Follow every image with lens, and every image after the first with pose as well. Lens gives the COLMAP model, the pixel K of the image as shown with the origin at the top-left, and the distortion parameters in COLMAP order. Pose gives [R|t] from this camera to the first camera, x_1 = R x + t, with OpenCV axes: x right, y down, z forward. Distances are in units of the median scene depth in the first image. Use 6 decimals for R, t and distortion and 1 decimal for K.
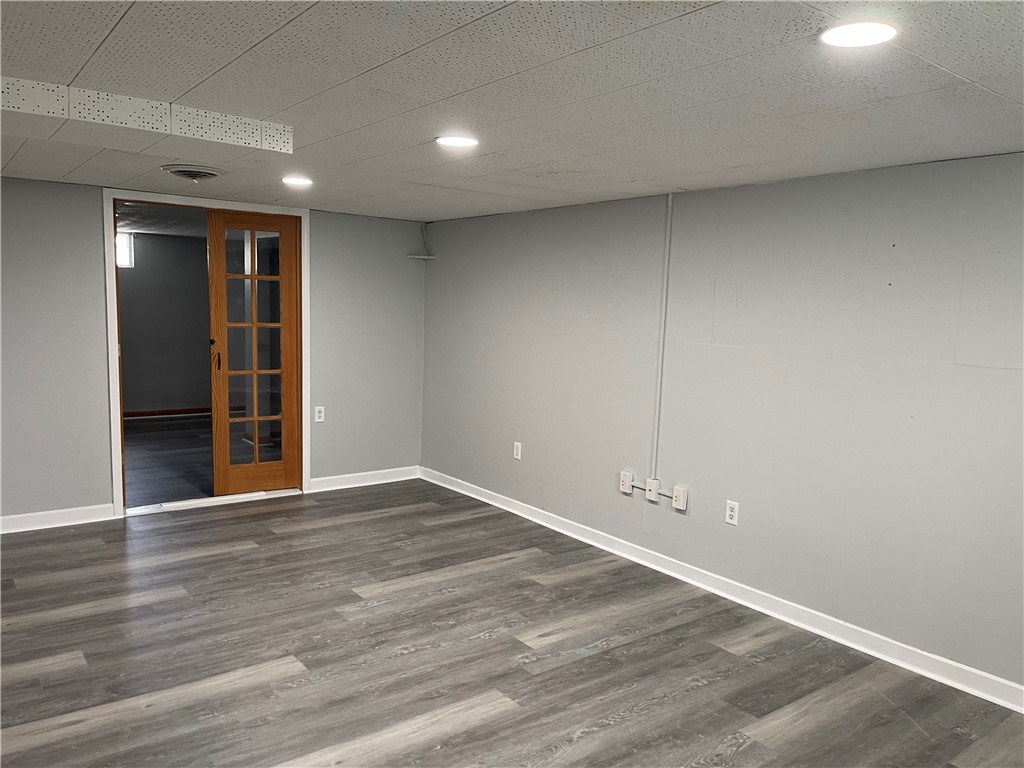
lens RADIAL K [[768.2, 0, 512.0], [0, 768.2, 384.0], [0, 0, 1]] dist [0.052325, -0.075420]
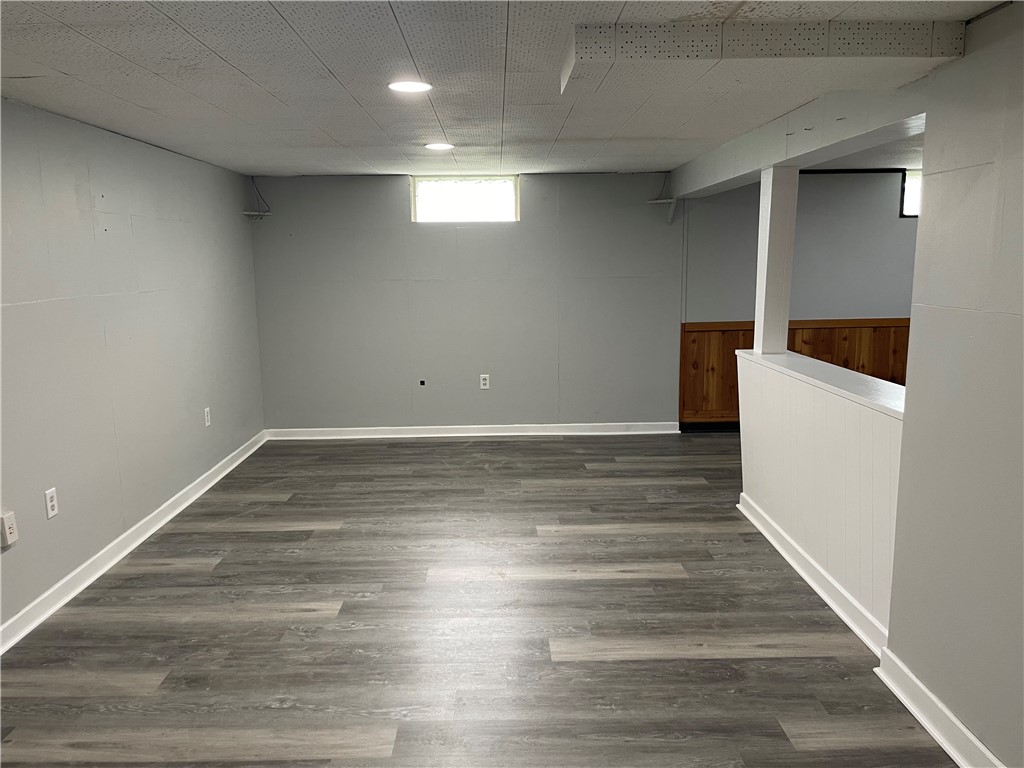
lens RADIAL K [[768.2, 0, 512.0], [0, 768.2, 384.0], [0, 0, 1]] dist [0.052325, -0.075420]
pose [[-0.807567, -0.119694, 0.577502, -0.734934], [0.045948, 0.963445, 0.263938, -0.195090], [-0.587983, 0.239682, -0.772547, 1.669546]]
